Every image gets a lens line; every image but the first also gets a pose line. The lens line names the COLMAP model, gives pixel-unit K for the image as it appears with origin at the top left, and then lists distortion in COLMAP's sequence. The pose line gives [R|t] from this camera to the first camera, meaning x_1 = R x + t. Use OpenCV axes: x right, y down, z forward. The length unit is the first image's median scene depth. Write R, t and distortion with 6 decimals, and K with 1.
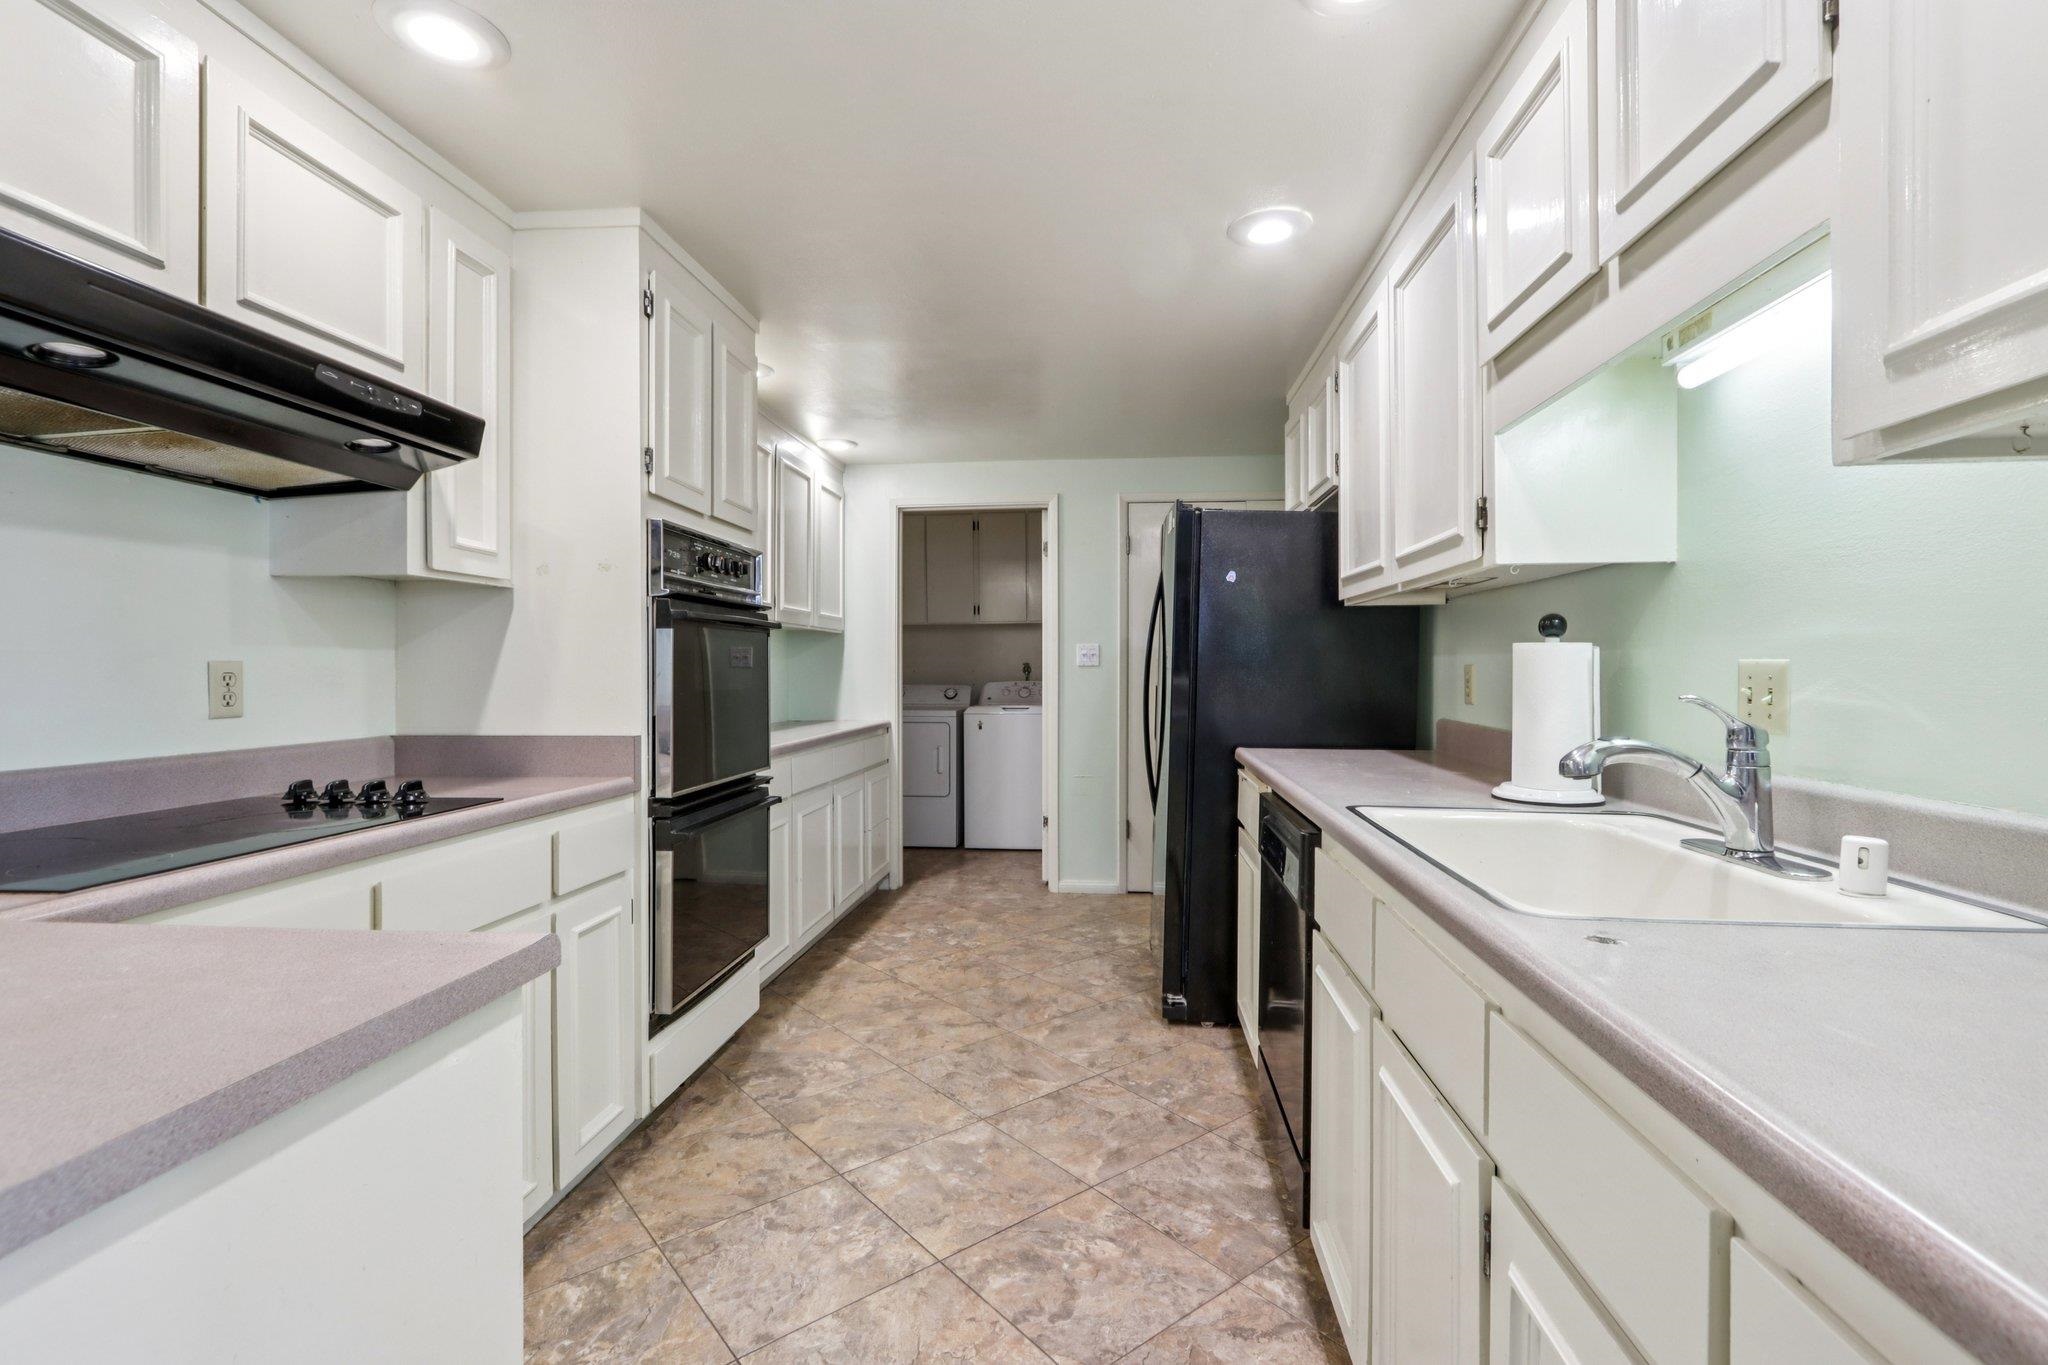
lens RADIAL K [[939.9, 0, 1032.4], [0, 939.9, 666.0], [0, 0, 1]] dist [-0.004608, 0.001798]
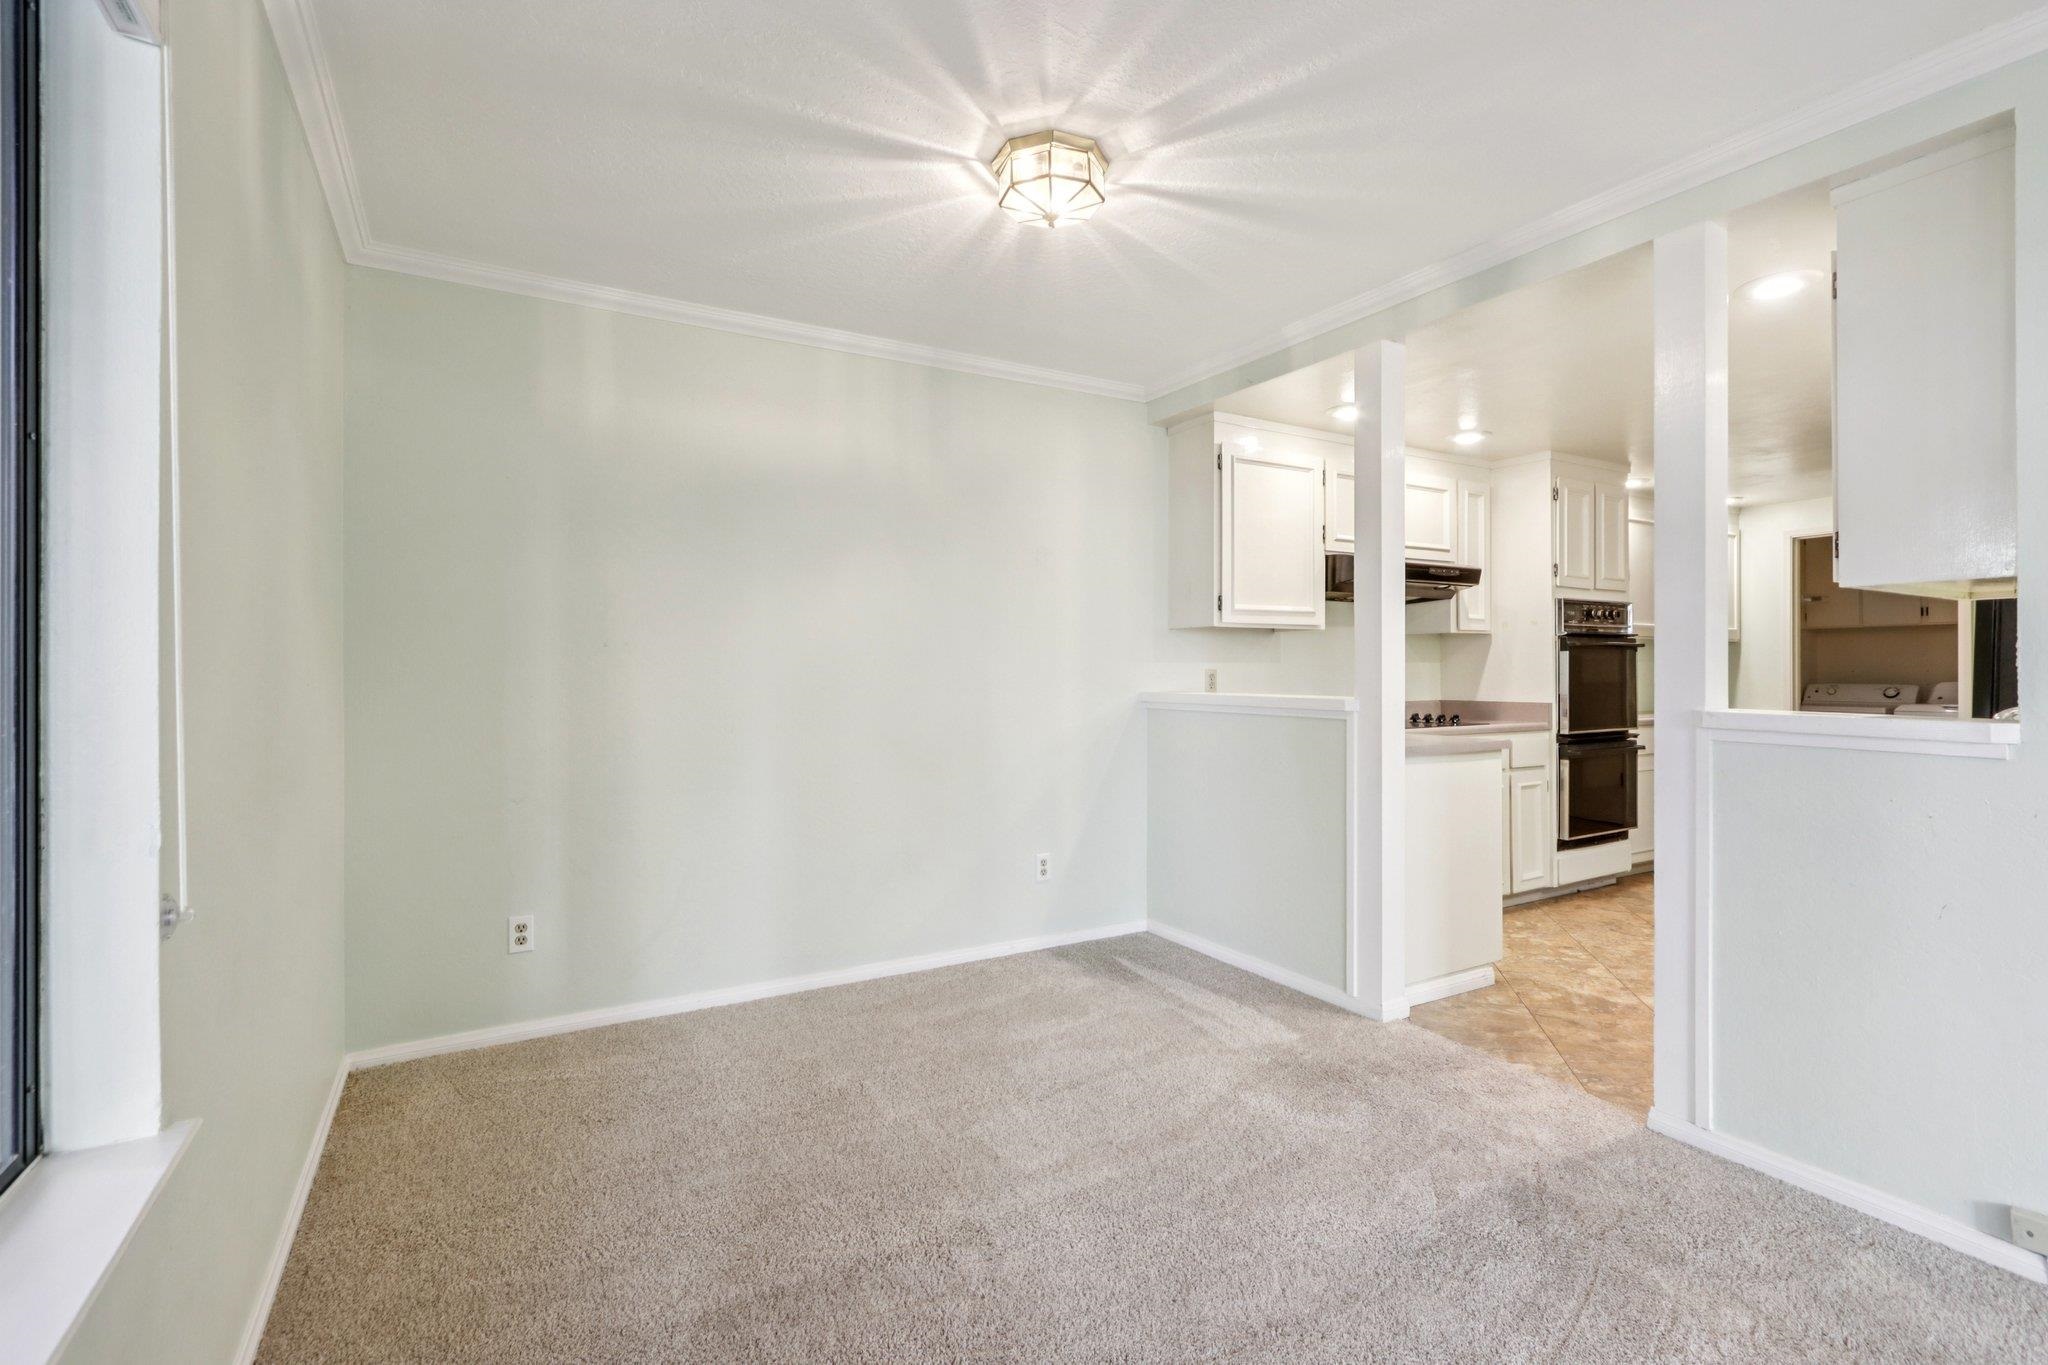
lens RADIAL K [[939.9, 0, 1029.0], [0, 939.9, 663.7], [0, 0, 1]] dist [-0.004608, 0.001798]
pose [[0.586180, -0.002915, -0.810175, 0.581126], [0.003985, 0.999992, -0.000715, -0.016577], [0.810171, -0.002809, 0.586187, -1.142993]]
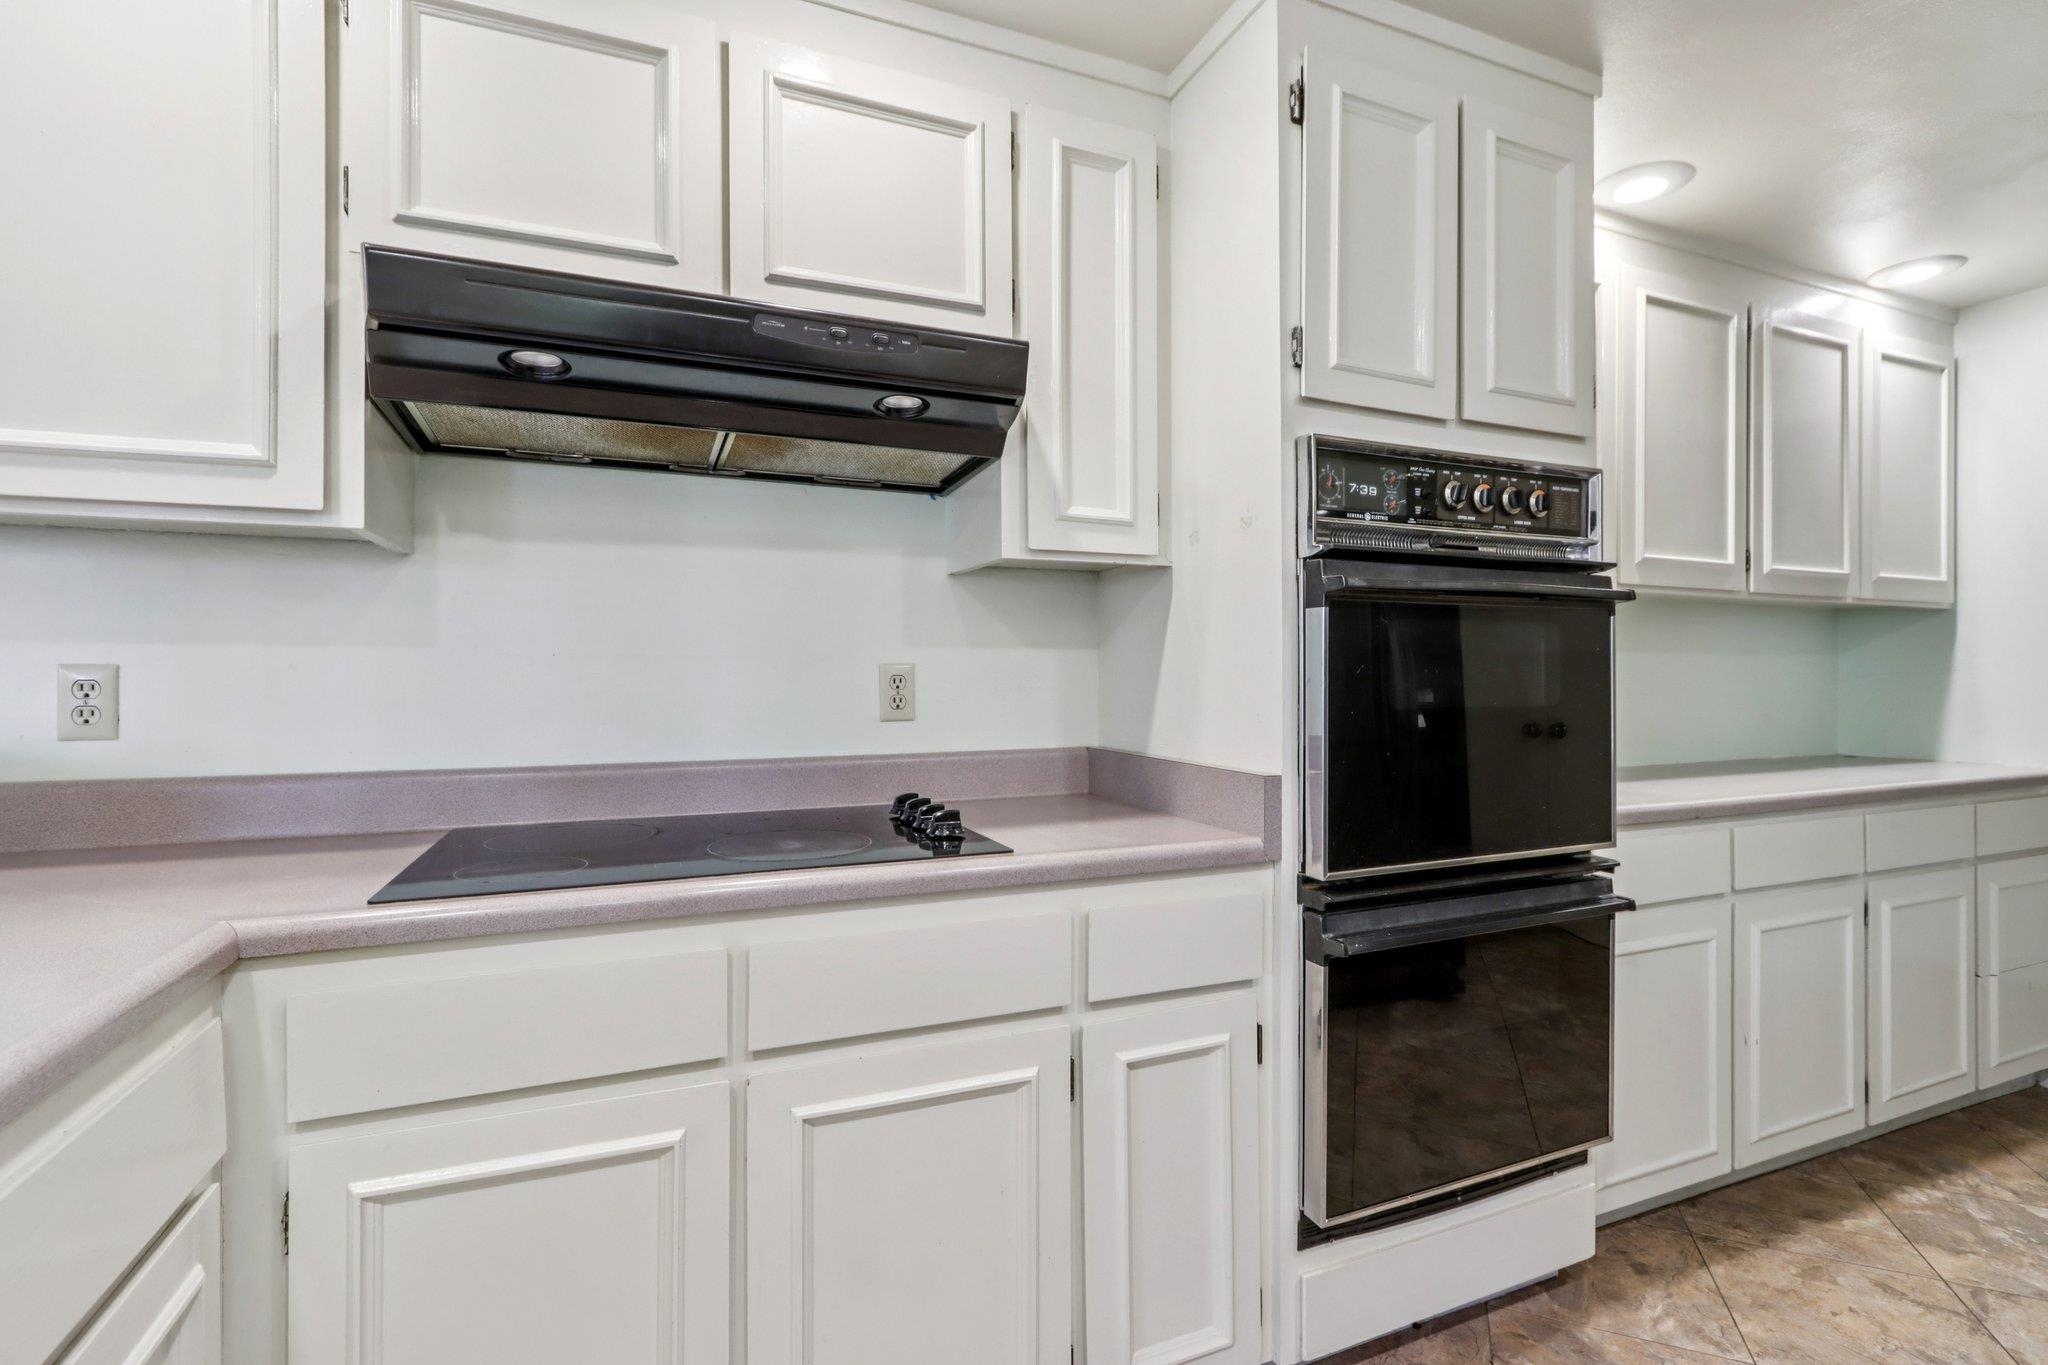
lens RADIAL K [[939.9, 0, 1023.2], [0, 939.9, 669.8], [0, 0, 1]] dist [-0.004608, 0.001798]
pose [[0.472818, 0.001296, -0.881159, 0.067786], [0.002419, 0.999993, 0.002769, -0.001095], [0.881157, -0.003441, 0.472812, 0.529771]]
